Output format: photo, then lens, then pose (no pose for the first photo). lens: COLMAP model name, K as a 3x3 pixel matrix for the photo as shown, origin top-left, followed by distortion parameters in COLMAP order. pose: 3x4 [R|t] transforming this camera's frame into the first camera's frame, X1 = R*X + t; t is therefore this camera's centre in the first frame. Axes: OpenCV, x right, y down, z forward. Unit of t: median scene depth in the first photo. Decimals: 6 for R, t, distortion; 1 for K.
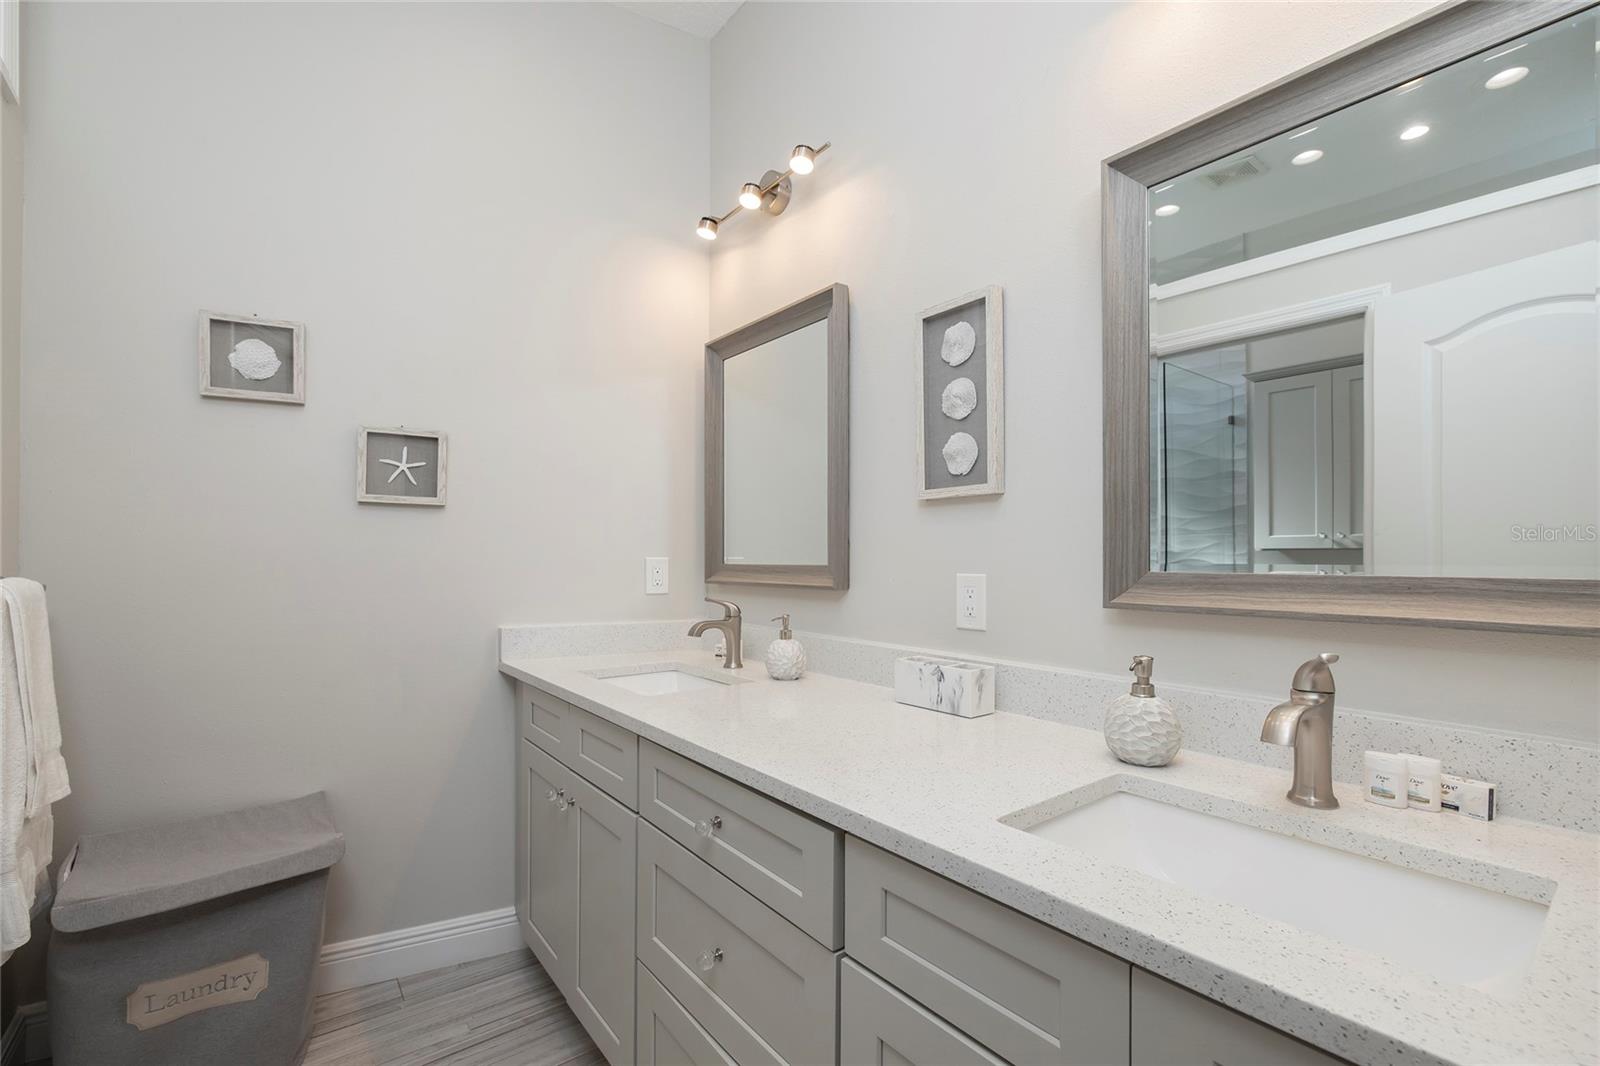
lens RADIAL K [[697.6, 0, 800.0], [0, 697.6, 533.0], [0, 0, 1]] dist [-0.001229, 0.000100]
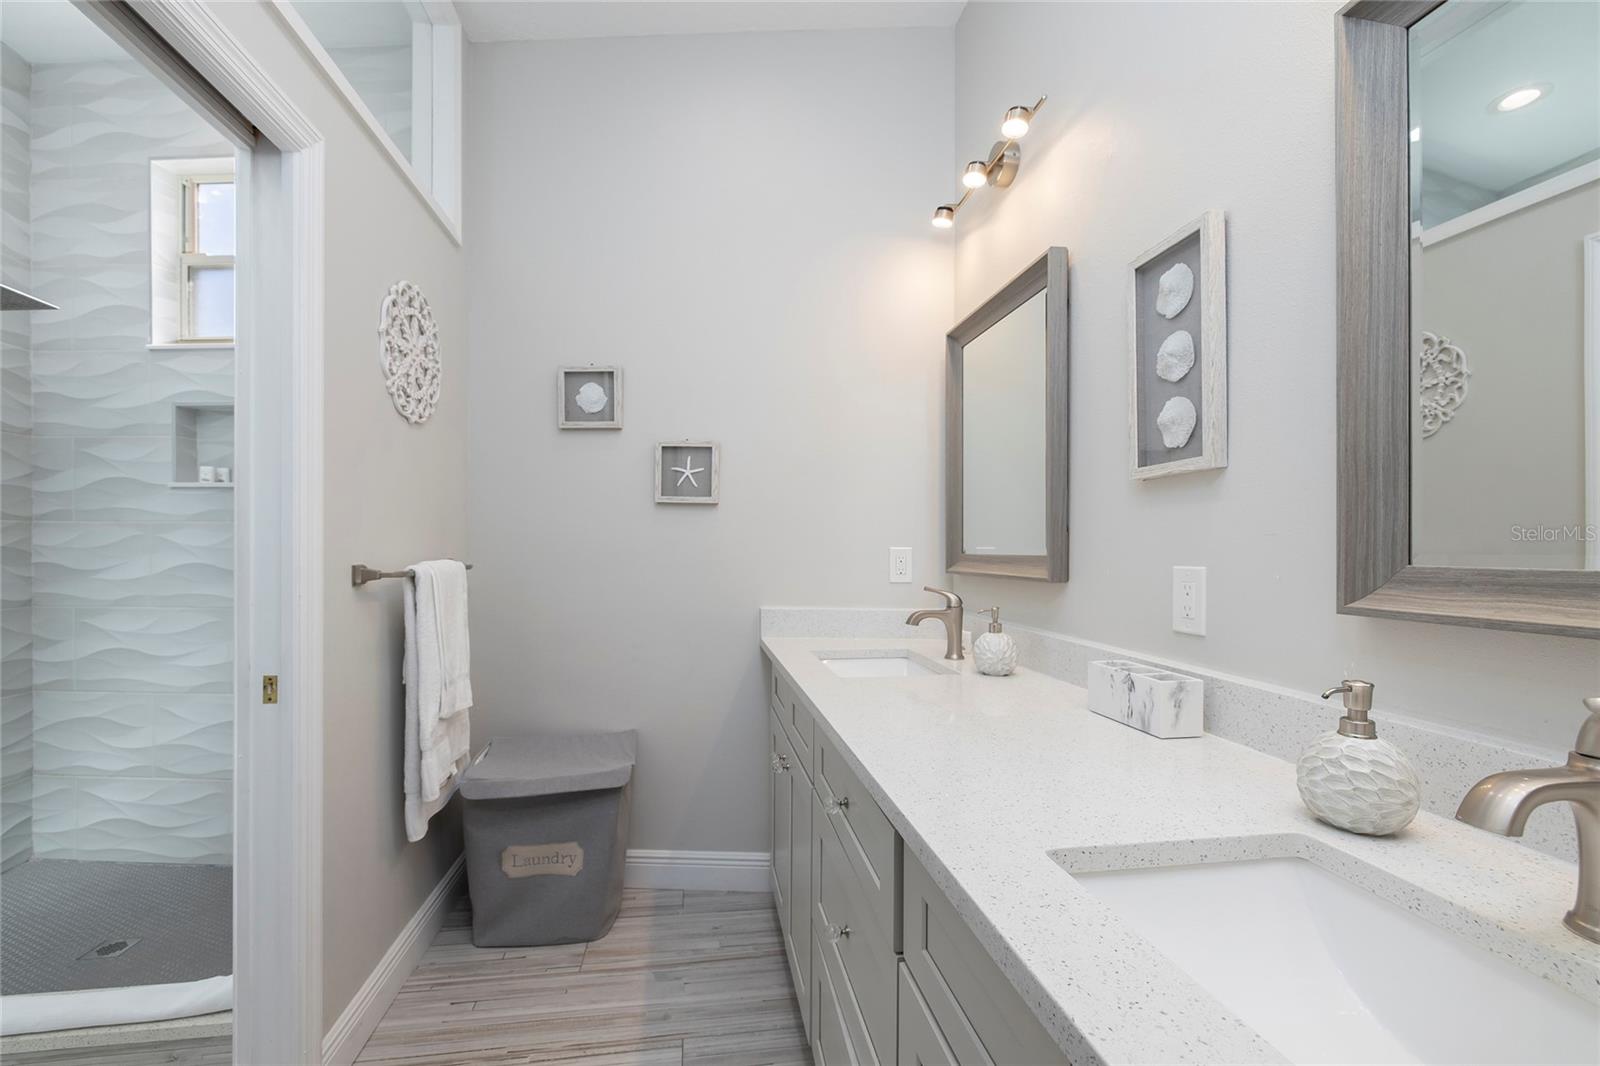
lens RADIAL K [[681.1, 0, 798.1], [0, 681.1, 528.6], [0, 0, 1]] dist [0.001387, 0.000004]
pose [[0.873147, -0.012560, -0.487295, 0.225440], [0.014973, 0.999887, 0.001058, 0.005524], [0.487227, -0.008220, 0.873237, 0.065145]]
